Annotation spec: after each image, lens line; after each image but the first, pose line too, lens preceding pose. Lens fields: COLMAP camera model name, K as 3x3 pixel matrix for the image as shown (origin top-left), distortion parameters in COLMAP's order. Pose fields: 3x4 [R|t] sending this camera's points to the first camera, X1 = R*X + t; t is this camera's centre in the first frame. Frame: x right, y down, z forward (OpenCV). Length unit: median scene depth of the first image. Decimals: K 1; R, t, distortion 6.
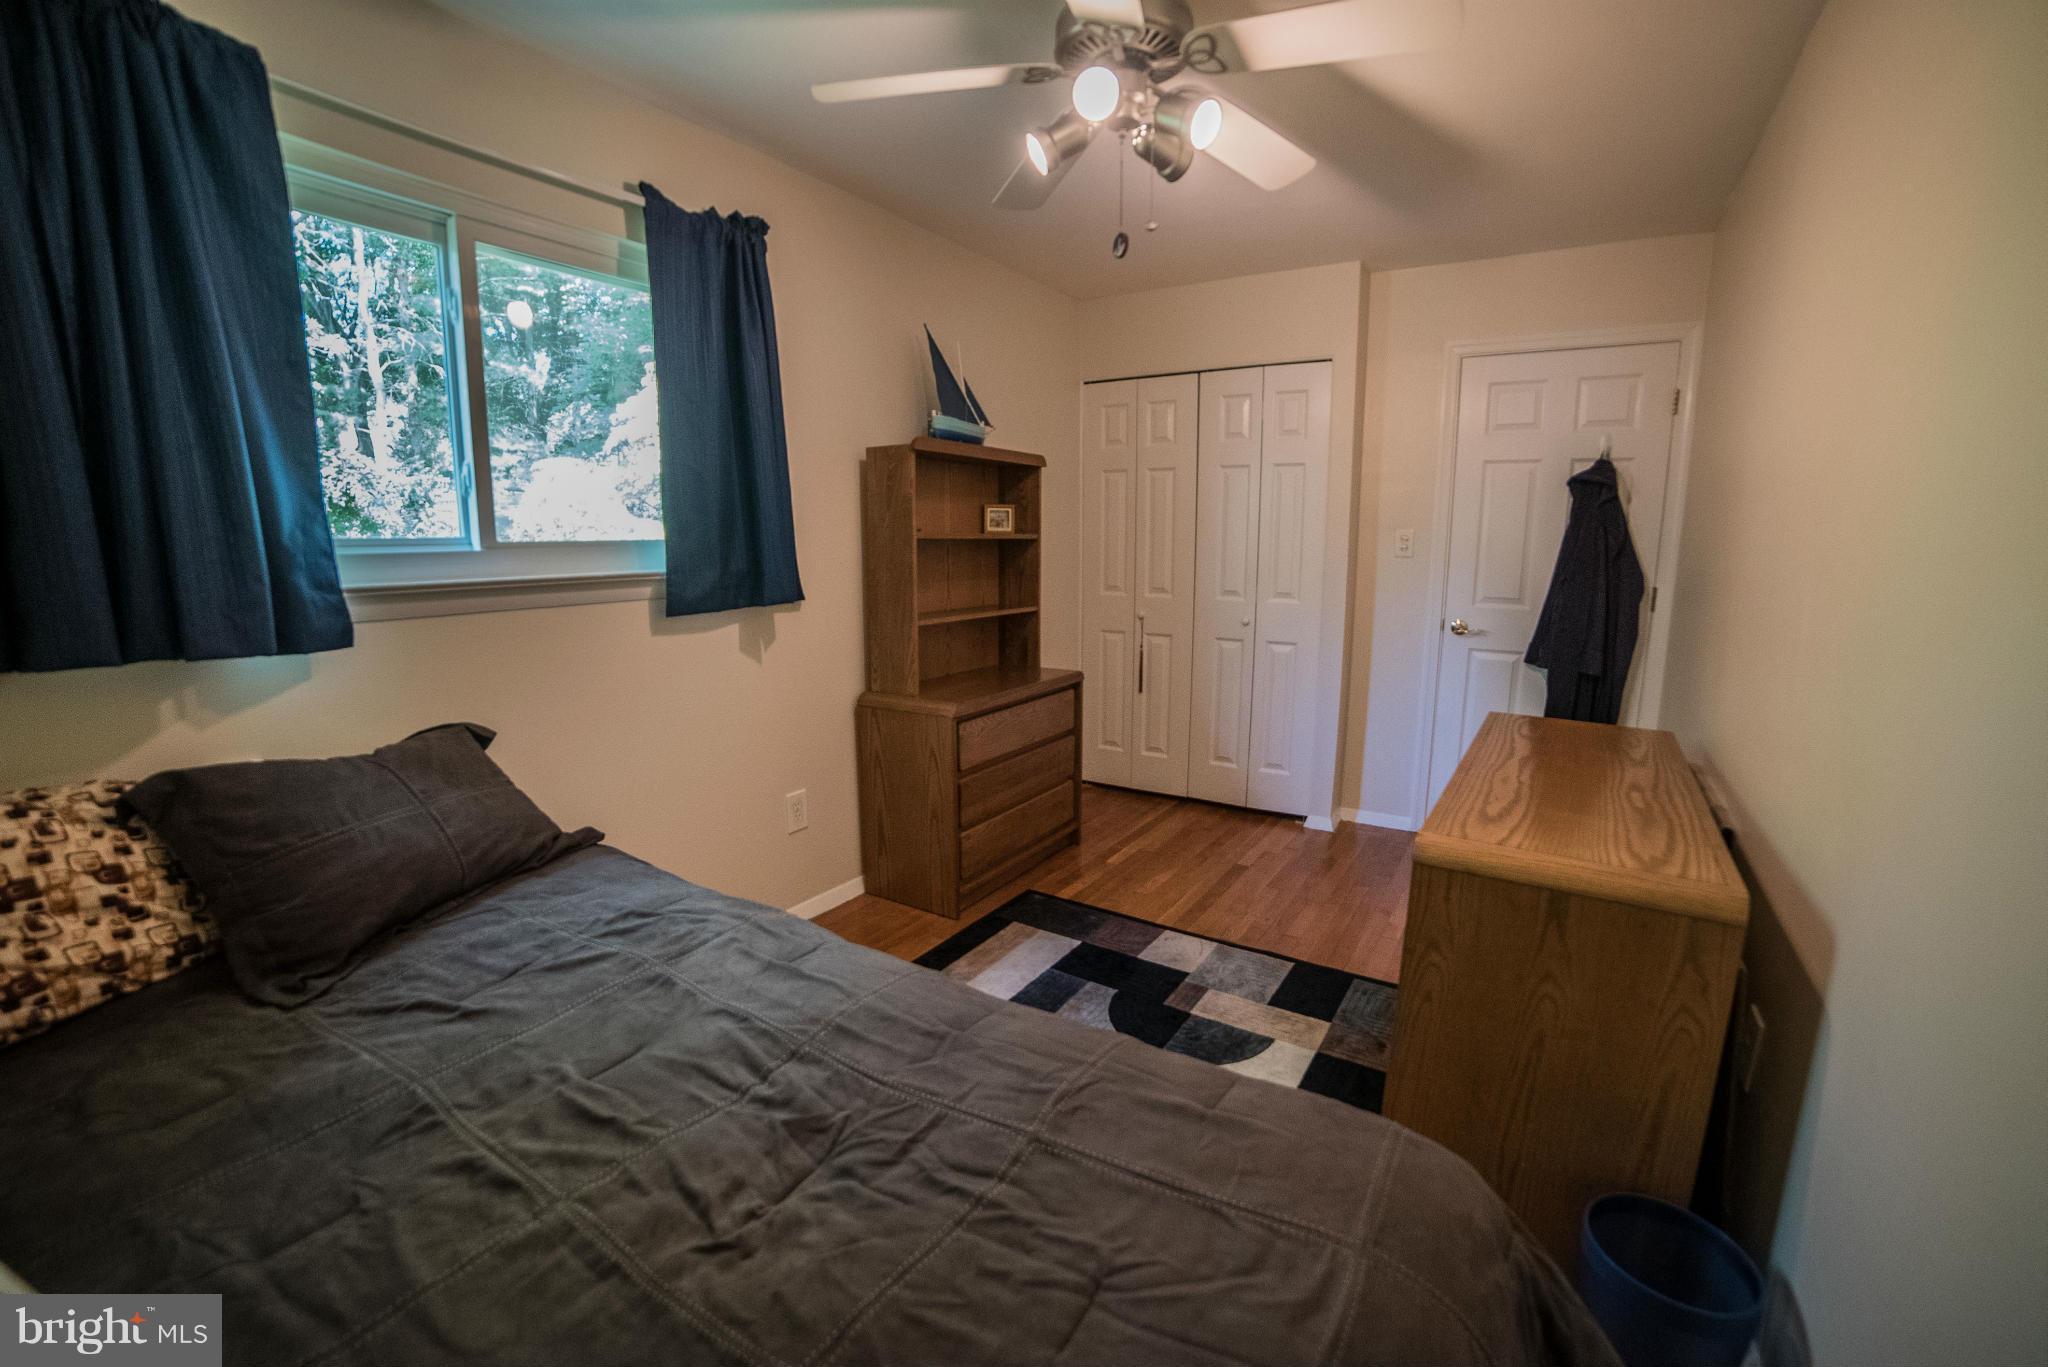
lens RADIAL K [[850.6, 0, 1027.3], [0, 850.6, 683.1], [0, 0, 1]] dist [-0.100308, 0.034484]
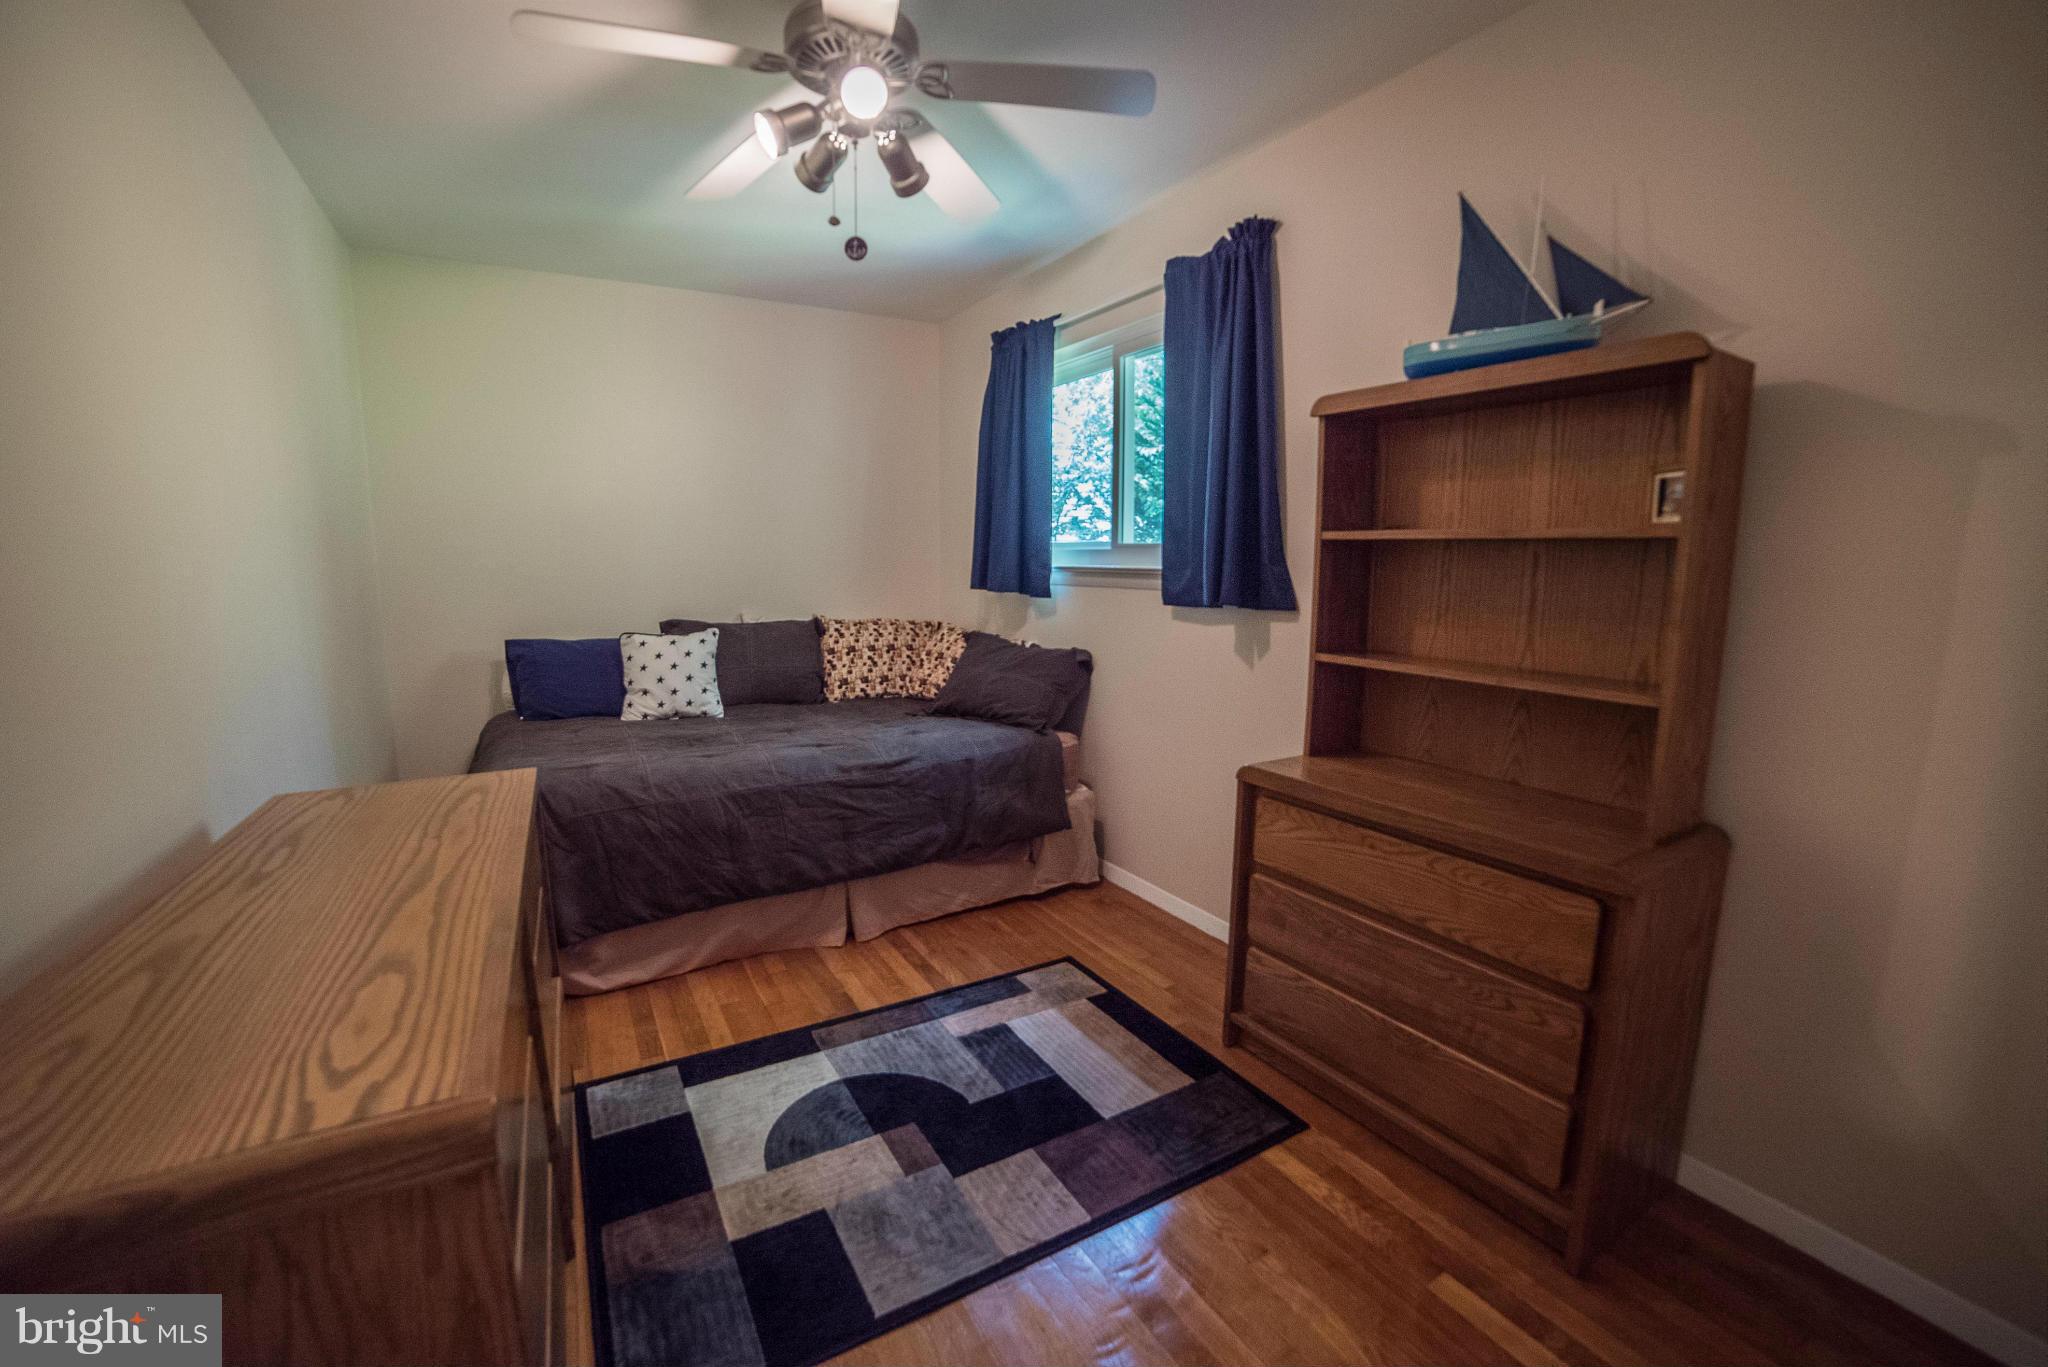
lens RADIAL K [[850.6, 0, 1027.3], [0, 850.6, 683.1], [0, 0, 1]] dist [-0.100308, 0.034484]
pose [[-0.461152, 0.127273, -0.878146, 0.729803], [-0.149695, 0.964316, 0.218373, -0.198708], [0.874603, 0.232158, -0.425644, 1.300586]]
